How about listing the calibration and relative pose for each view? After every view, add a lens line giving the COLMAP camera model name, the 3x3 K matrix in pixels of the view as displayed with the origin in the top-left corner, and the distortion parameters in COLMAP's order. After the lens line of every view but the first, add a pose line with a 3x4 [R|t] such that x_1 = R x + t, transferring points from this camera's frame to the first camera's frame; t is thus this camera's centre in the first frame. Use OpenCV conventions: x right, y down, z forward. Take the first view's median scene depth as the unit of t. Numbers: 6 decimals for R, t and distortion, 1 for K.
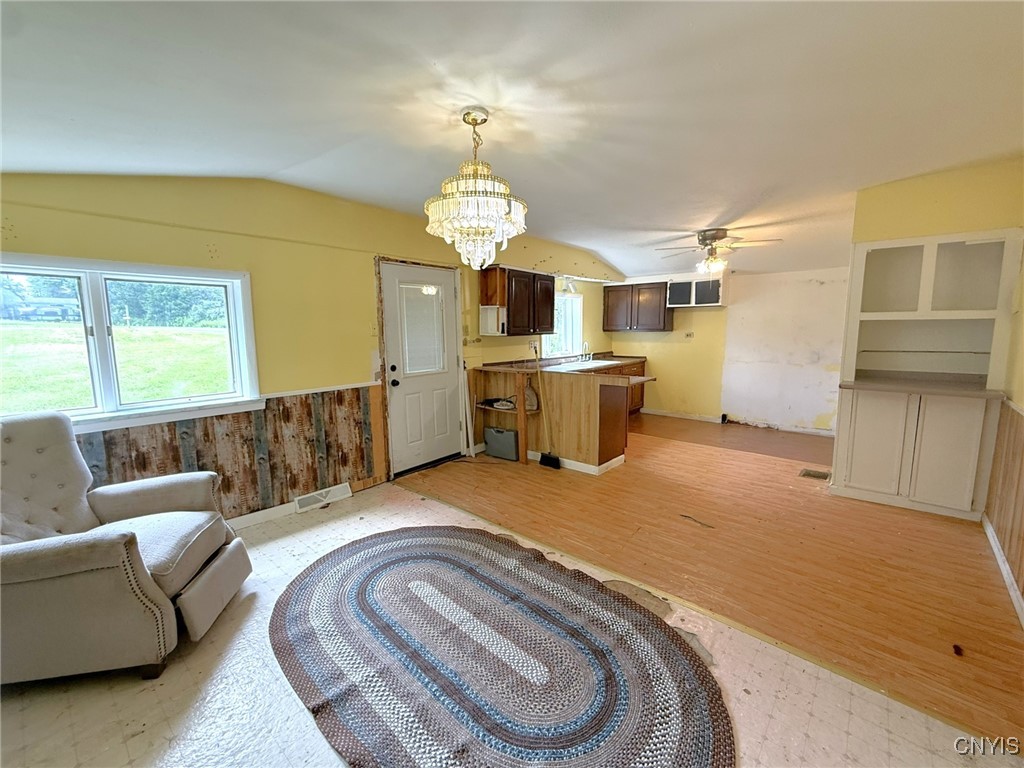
lens RADIAL K [[415.2, 0, 512.9], [0, 415.2, 376.3], [0, 0, 1]] dist [0.000389, 0.000222]
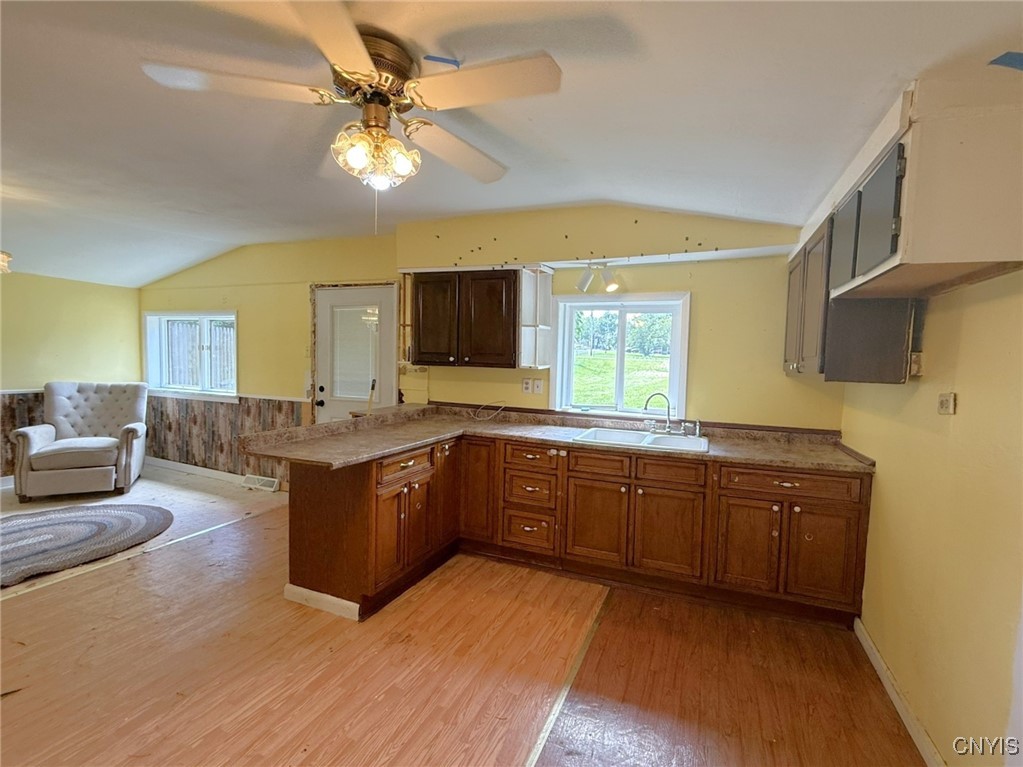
lens RADIAL K [[432.5, 0, 527.0], [0, 432.5, 384.3], [0, 0, 1]] dist [0.000768, 0.000200]
pose [[0.351501, 0.080318, -0.932736, 1.000434], [-0.135573, 0.990178, 0.034173, -0.152580], [0.926319, 0.114442, 0.358937, 1.200666]]
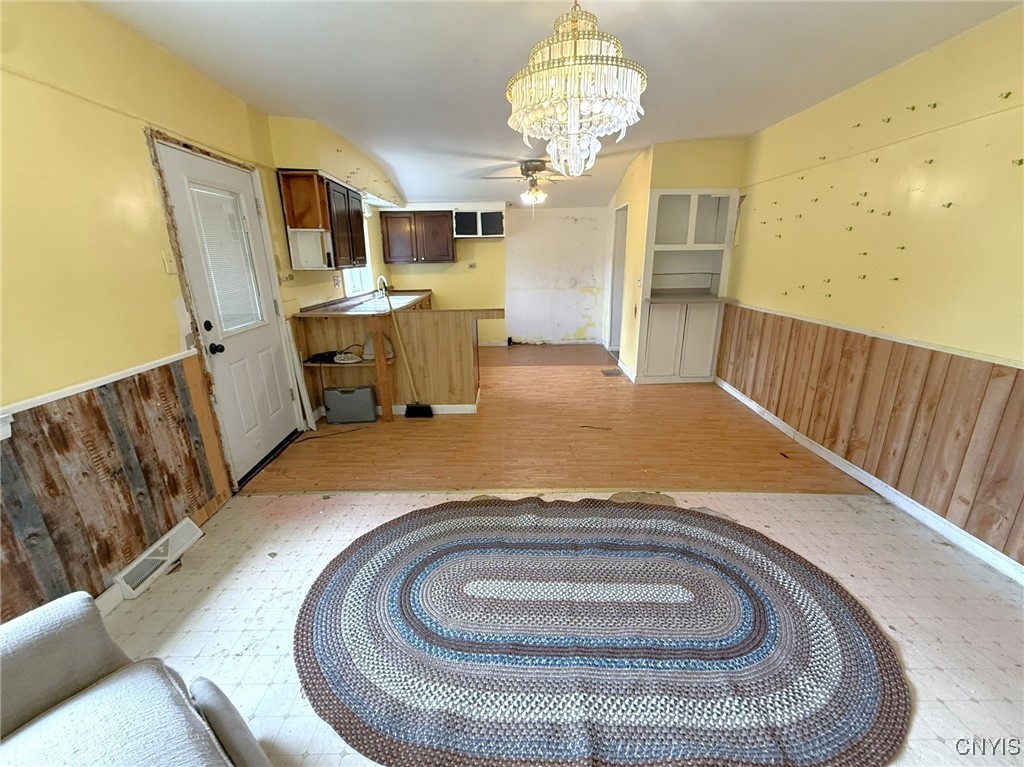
lens RADIAL K [[415.1, 0, 497.5], [0, 415.1, 377.5], [0, 0, 1]] dist [-0.002286, -0.000175]
pose [[0.763231, -0.183201, 0.619609, -0.394813], [0.083421, 0.978875, 0.186669, -0.025989], [-0.640718, -0.090783, 0.762390, 0.254349]]
